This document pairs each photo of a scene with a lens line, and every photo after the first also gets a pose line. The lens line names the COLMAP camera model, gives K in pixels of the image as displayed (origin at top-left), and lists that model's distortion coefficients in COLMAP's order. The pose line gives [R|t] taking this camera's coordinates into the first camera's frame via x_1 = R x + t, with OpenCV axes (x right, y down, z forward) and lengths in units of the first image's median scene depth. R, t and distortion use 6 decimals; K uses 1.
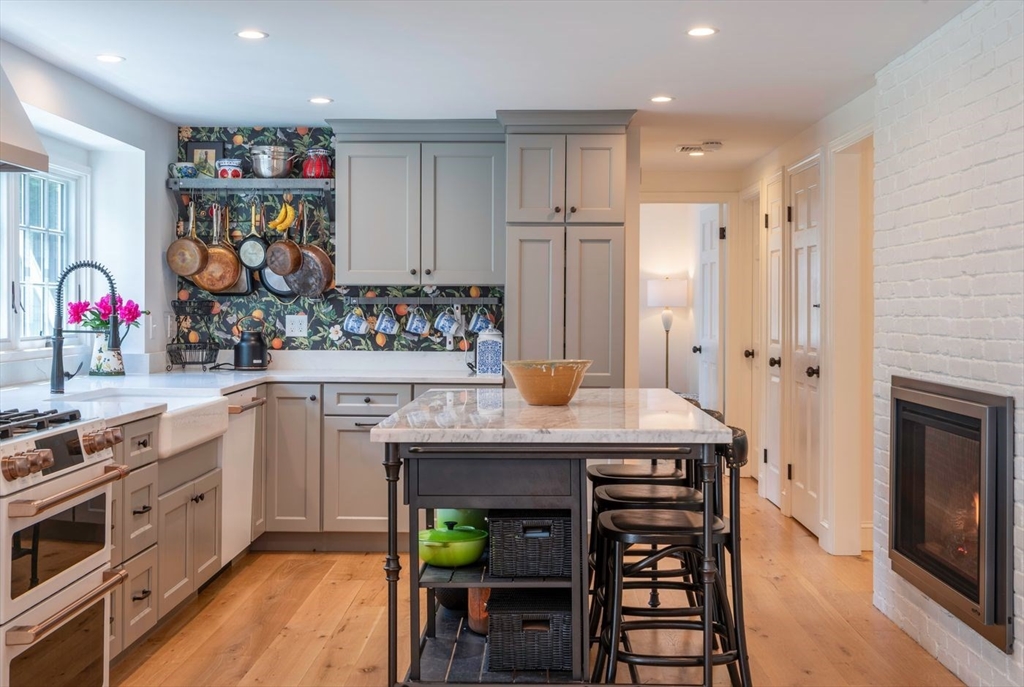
lens RADIAL K [[1249.9, 0, 511.5], [0, 1249.9, 340.2], [0, 0, 1]] dist [-0.009895, -0.004391]
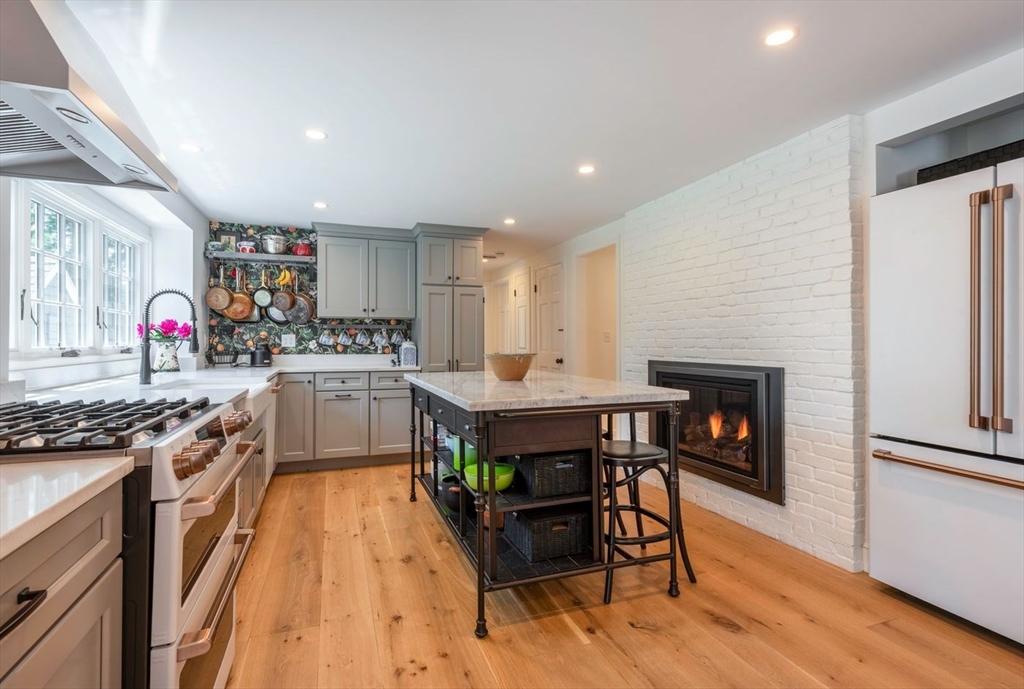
lens RADIAL K [[491.2, 0, 512.0], [0, 491.2, 344.5], [0, 0, 1]] dist [0.002146, 0.000008]
pose [[0.930203, -0.006254, 0.366992, -0.136688], [0.013340, 0.999770, -0.016775, 0.009681], [-0.366803, 0.020500, 0.930073, 0.252448]]
